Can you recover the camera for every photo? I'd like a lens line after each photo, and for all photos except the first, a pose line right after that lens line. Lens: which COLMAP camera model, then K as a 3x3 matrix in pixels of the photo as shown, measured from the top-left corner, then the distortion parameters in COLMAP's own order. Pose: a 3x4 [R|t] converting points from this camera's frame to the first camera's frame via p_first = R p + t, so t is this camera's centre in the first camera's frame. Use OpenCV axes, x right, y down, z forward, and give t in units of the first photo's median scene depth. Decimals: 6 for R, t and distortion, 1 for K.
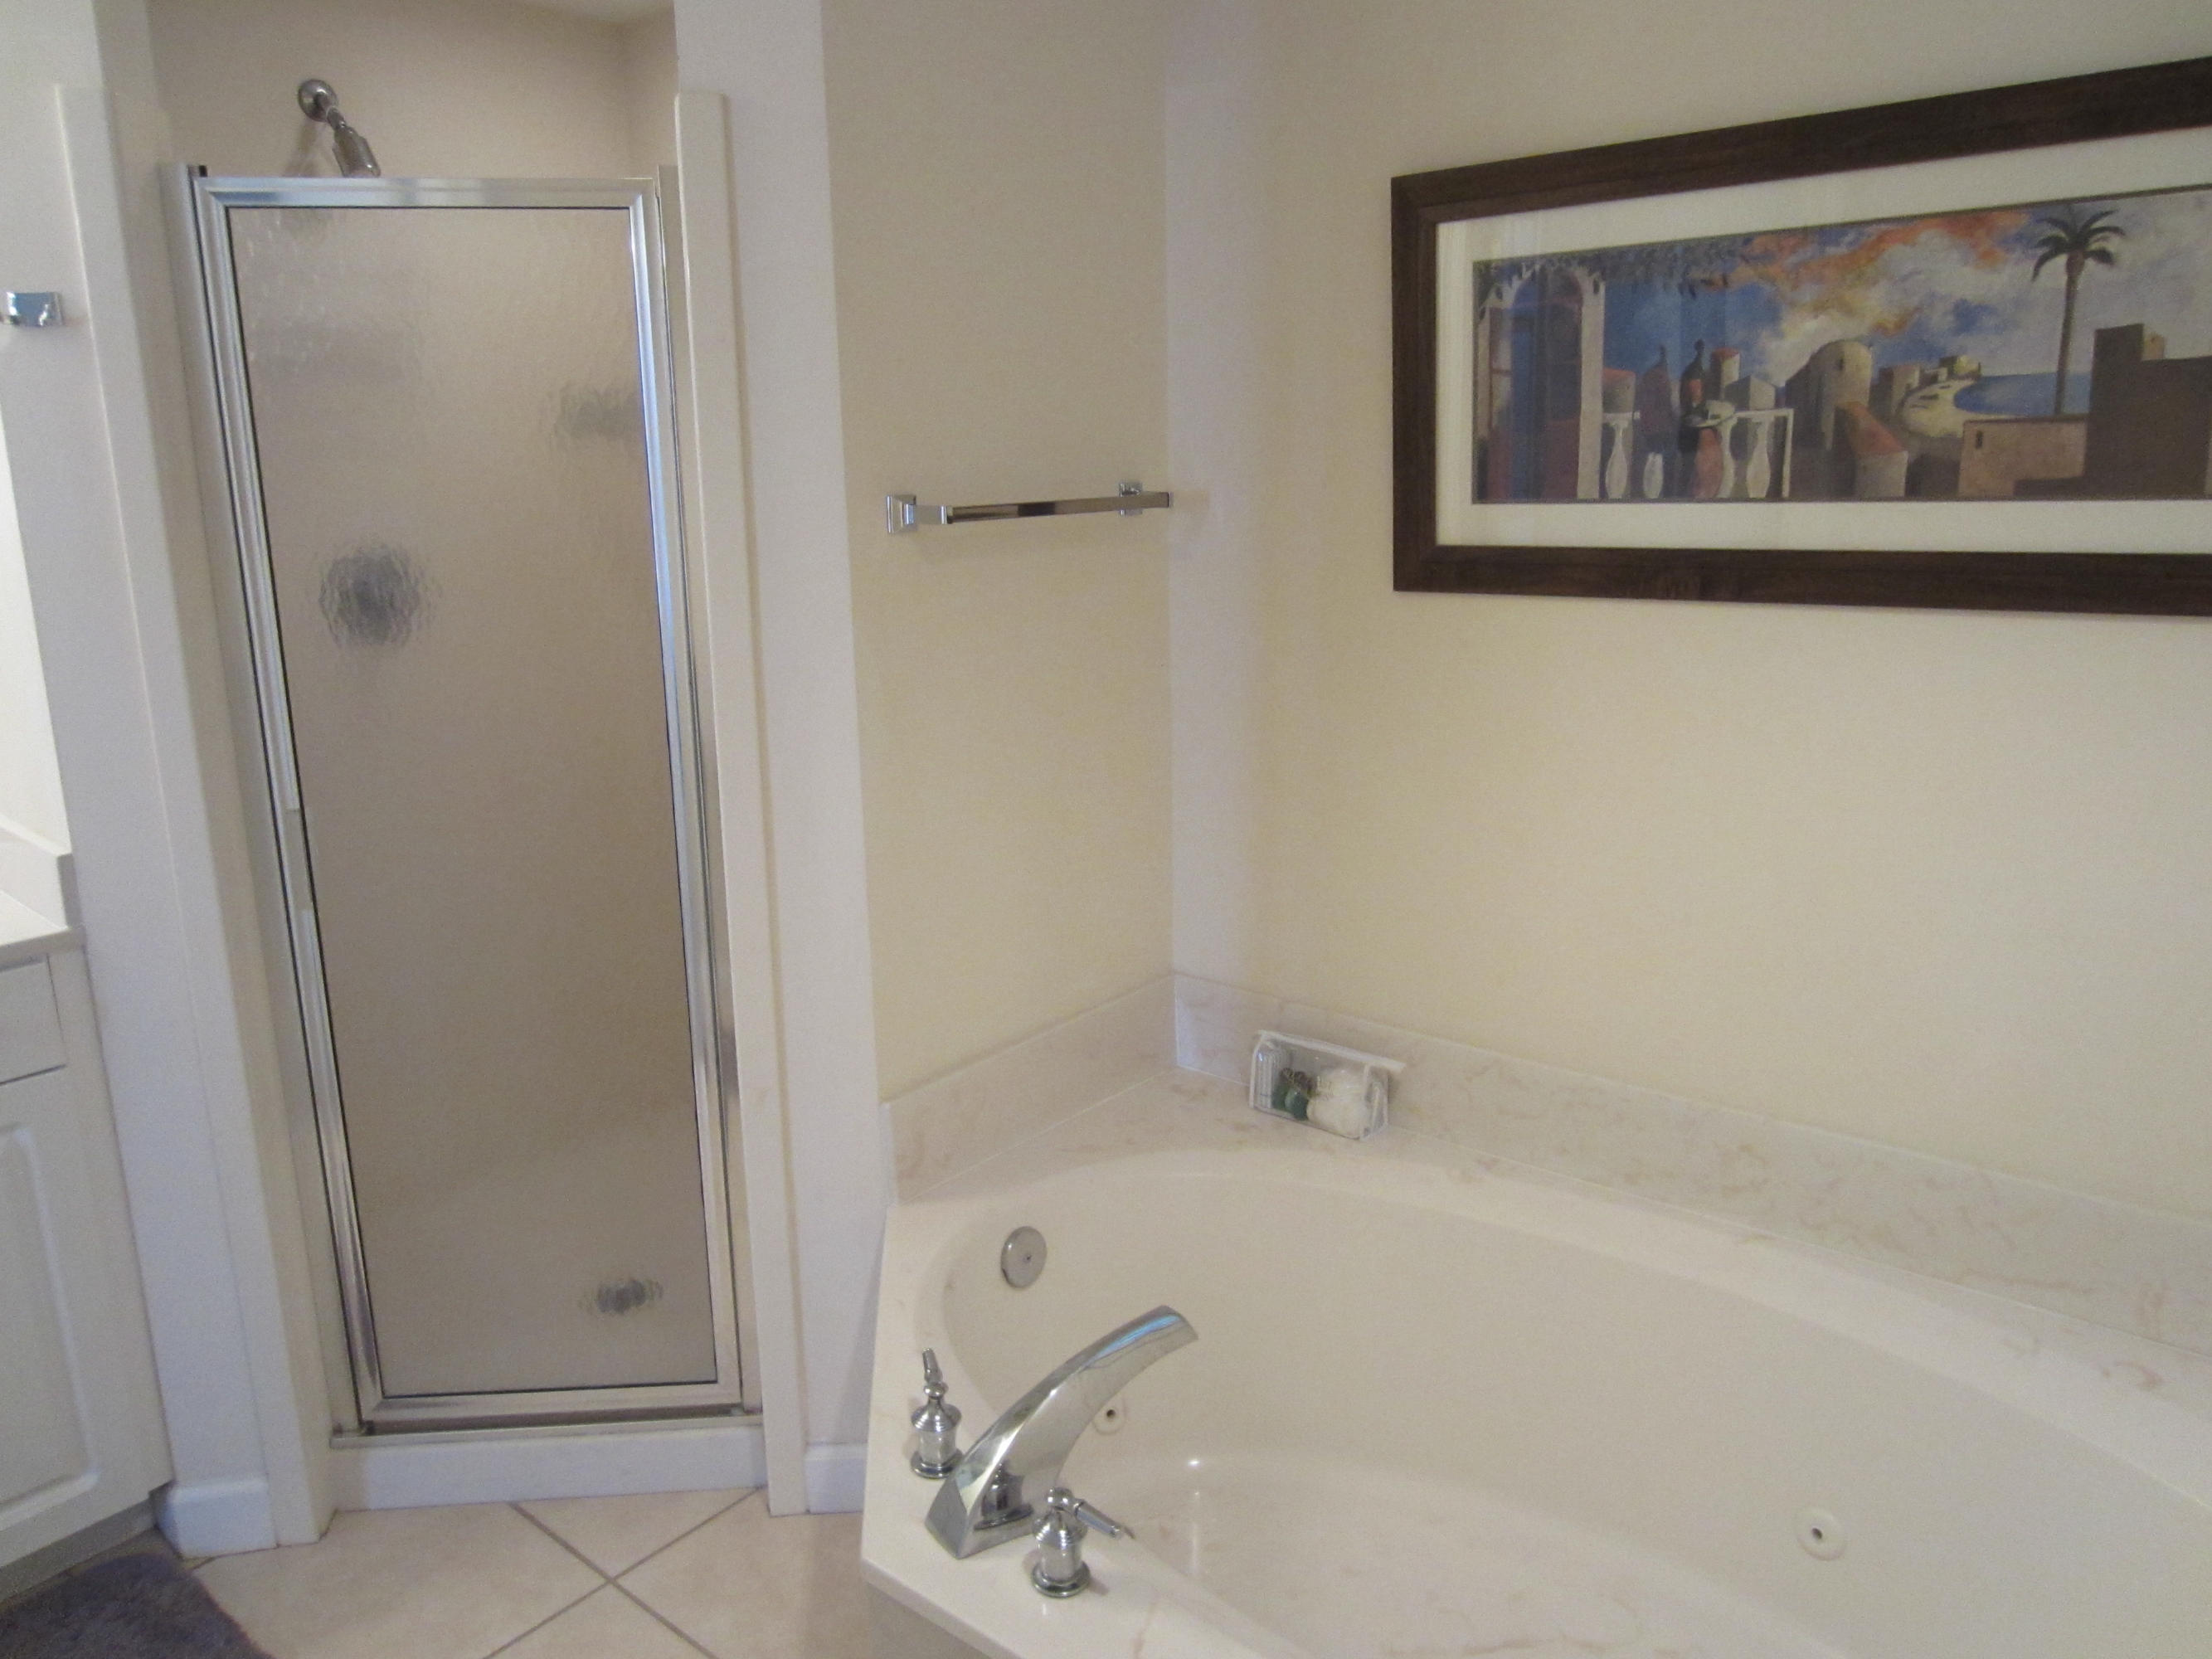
lens RADIAL K [[1604.6, 0, 1098.8], [0, 1604.6, 833.5], [0, 0, 1]] dist [-0.021690, 0.022182]
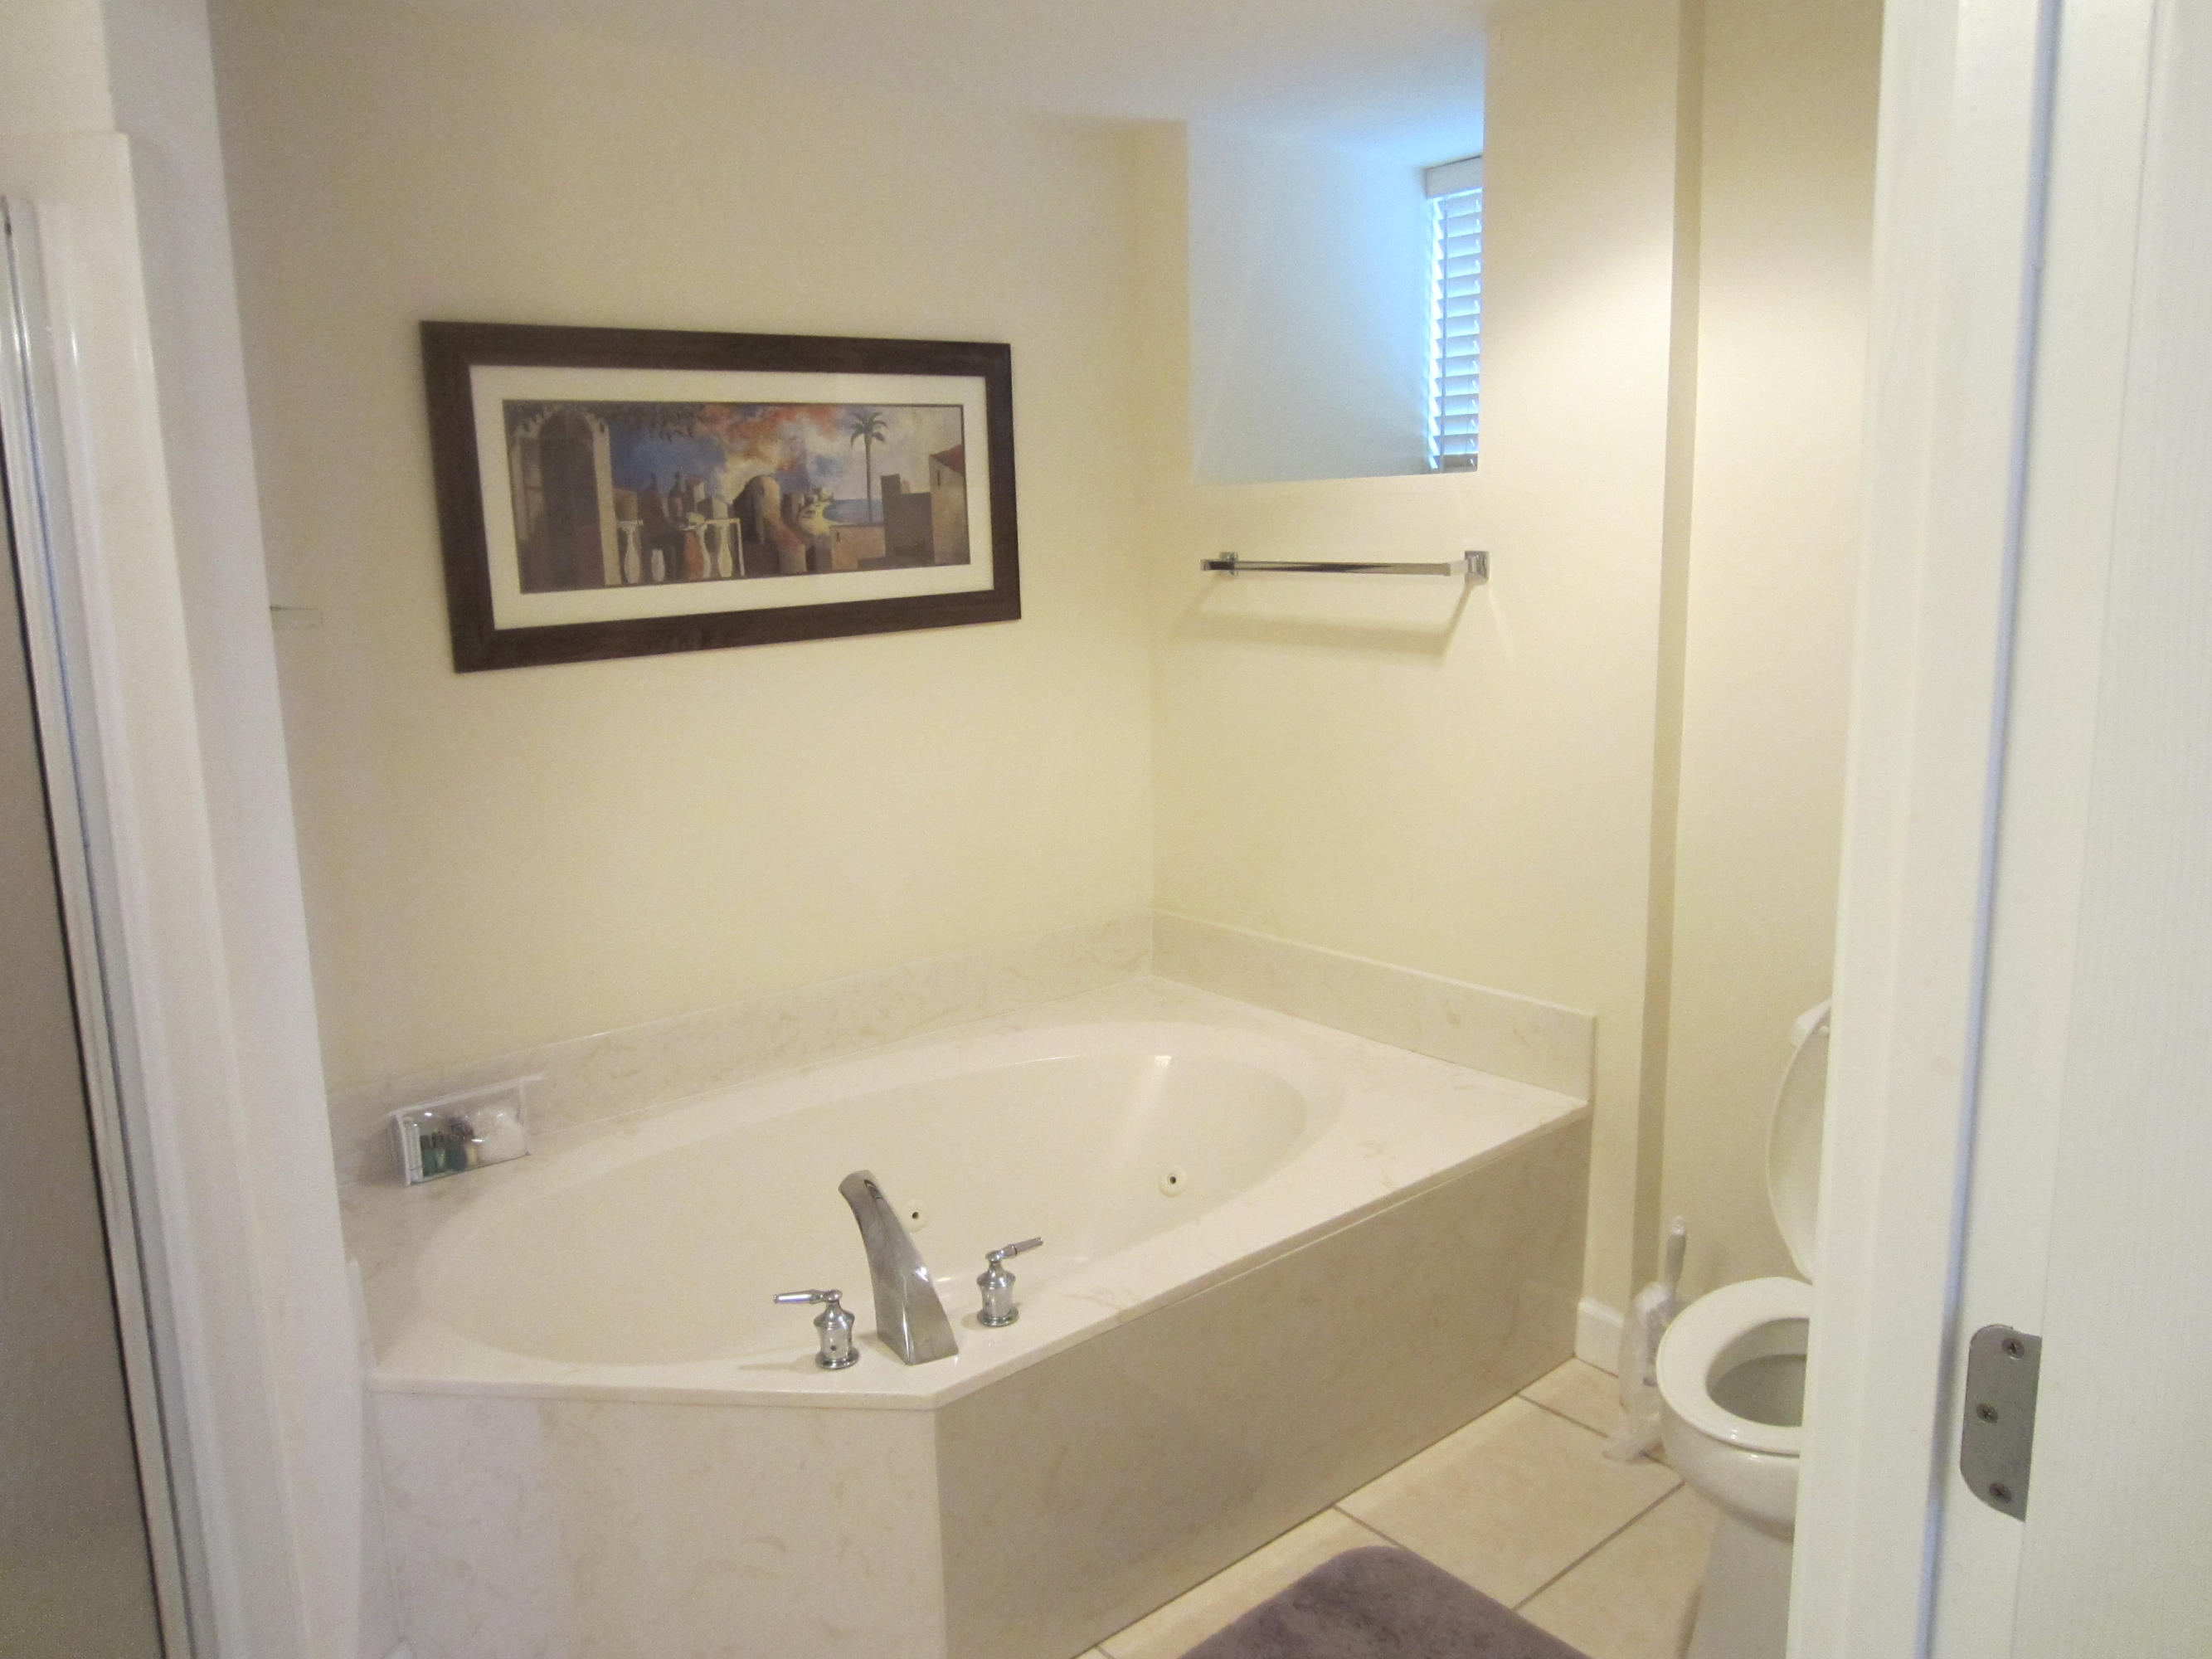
lens RADIAL K [[1608.0, 0, 1106.0], [0, 1608.0, 829.5], [0, 0, 1]] dist [-0.006985, 0.005737]
pose [[0.175714, -0.180080, 0.967830, -0.967580], [0.250082, 0.959041, 0.133041, -0.090737], [-0.952147, 0.218660, 0.213551, 0.375554]]
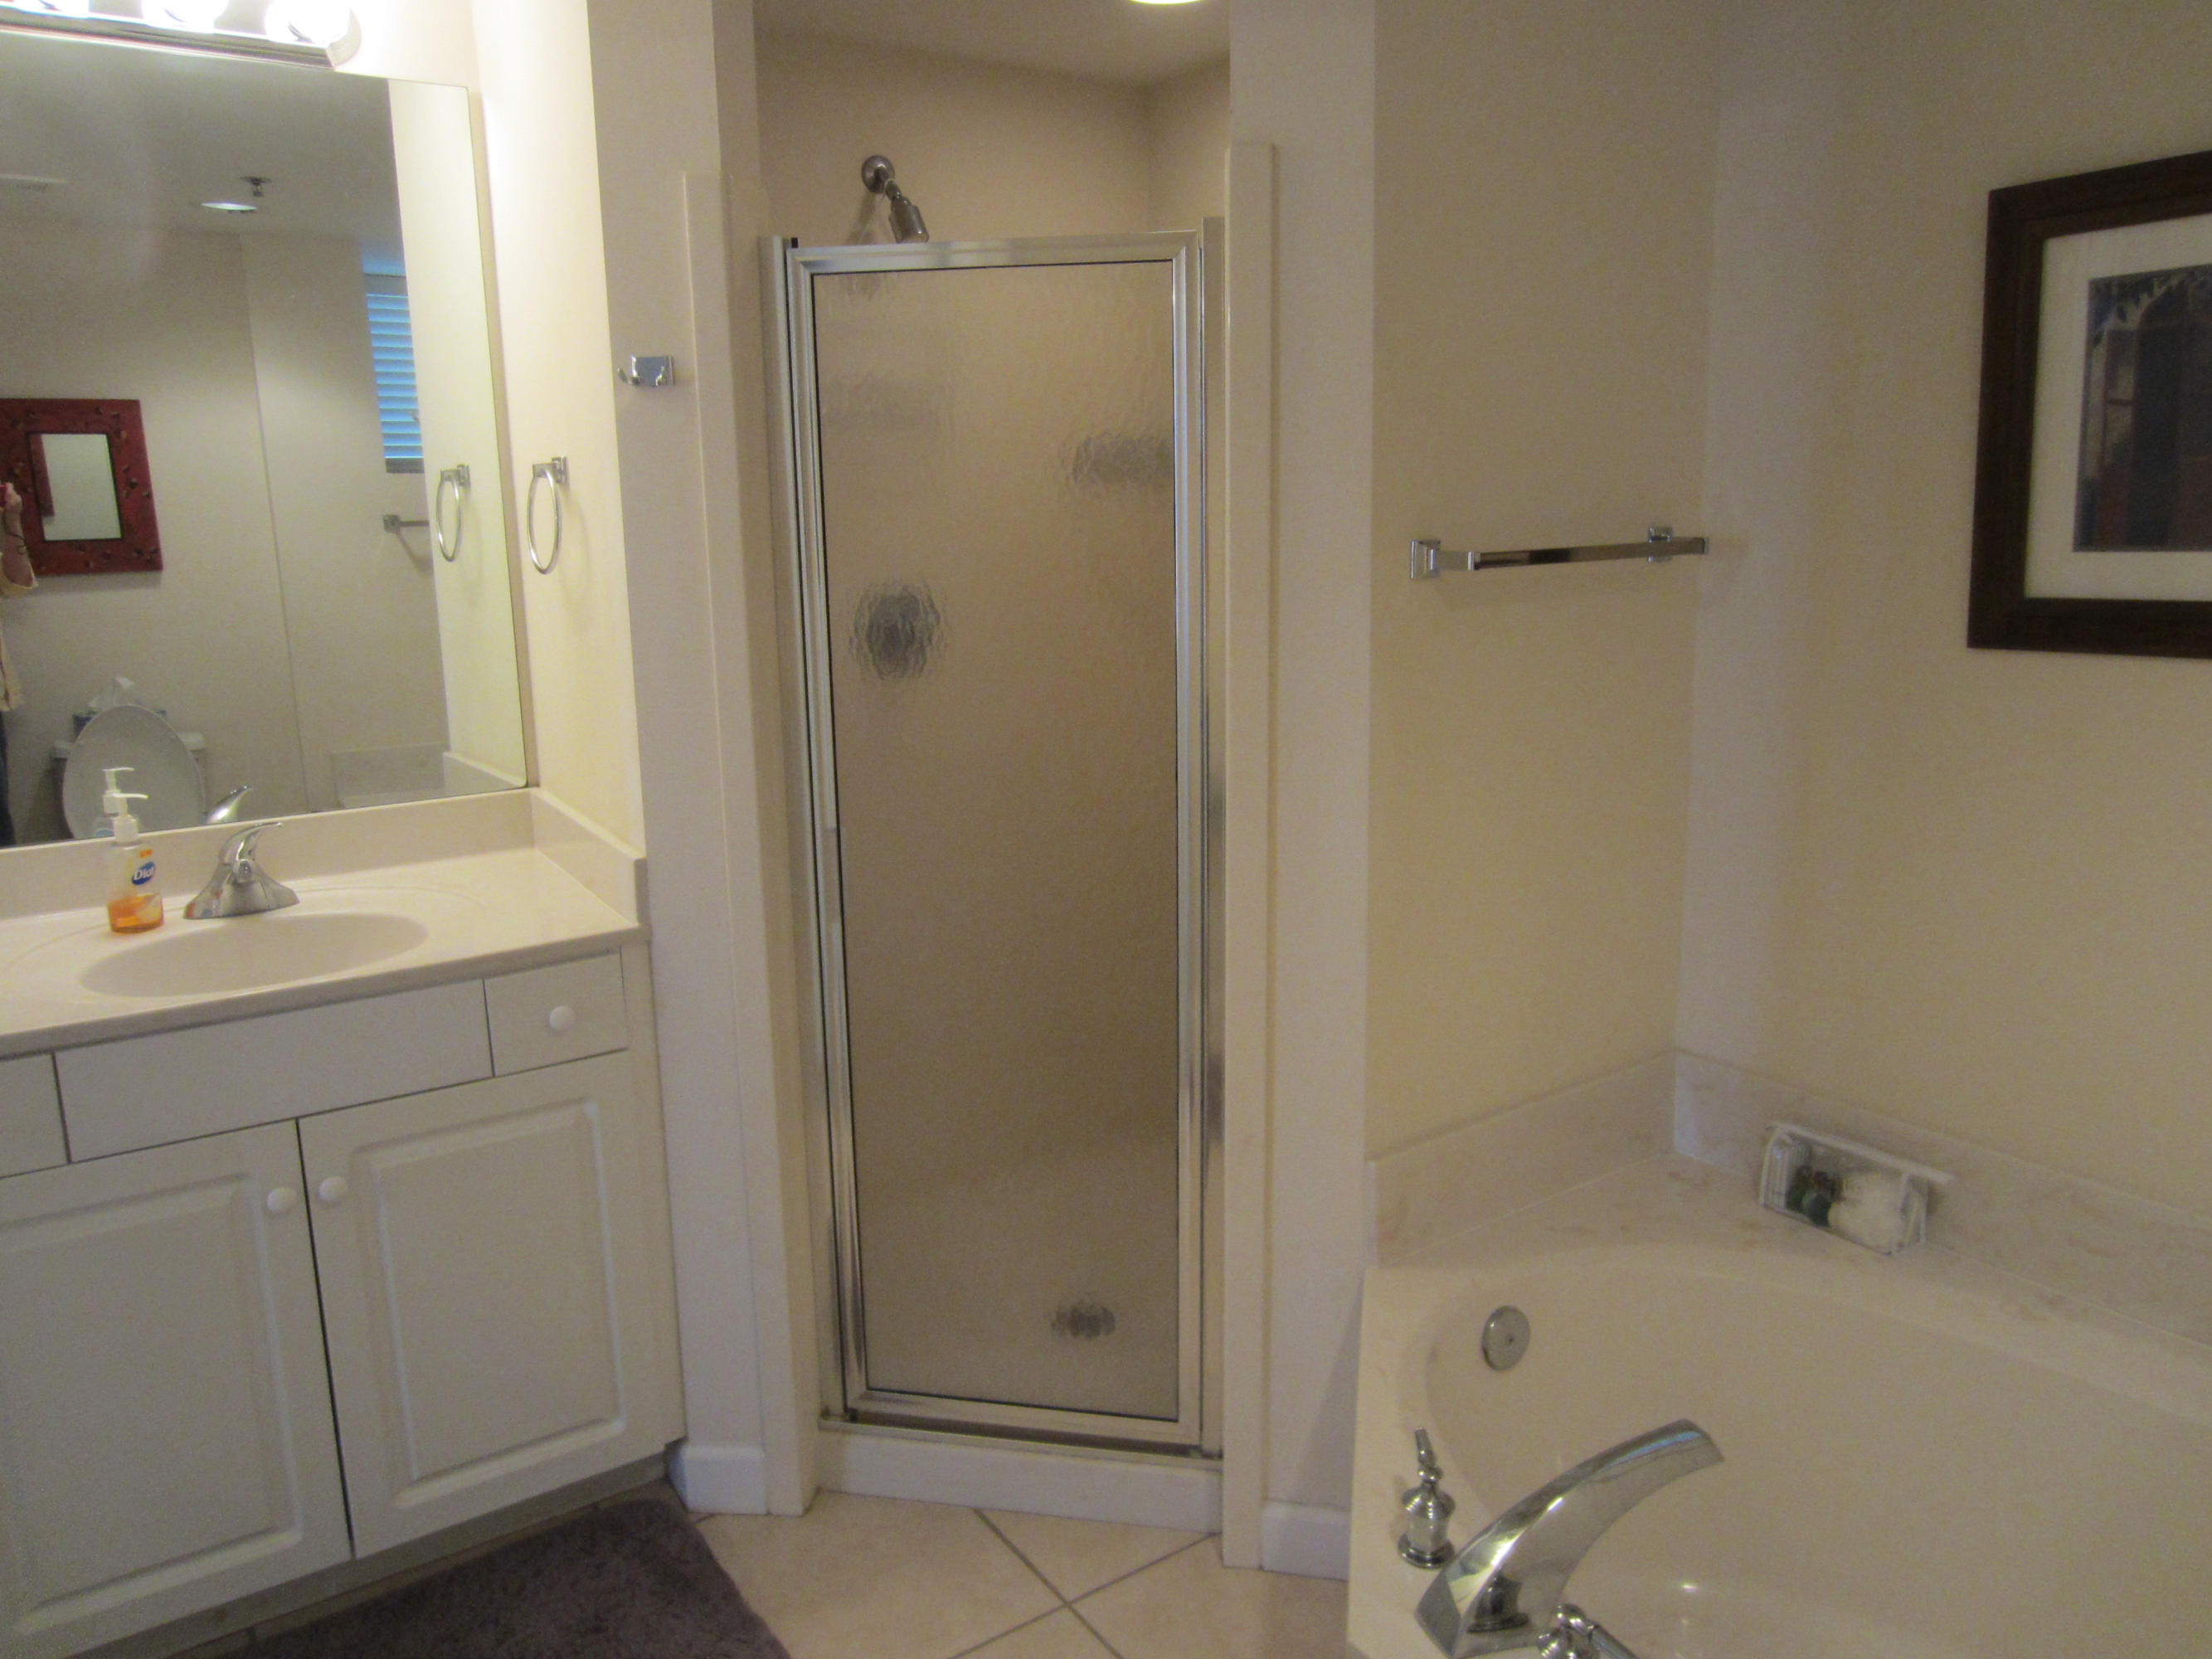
lens RADIAL K [[1608.0, 0, 1106.0], [0, 1608.0, 829.5], [0, 0, 1]] dist [-0.006985, 0.005737]
pose [[0.961857, 0.051265, -0.268705, -0.036512], [-0.058755, 0.998074, -0.019899, -0.003844], [0.267168, 0.034928, 0.963017, 0.009559]]
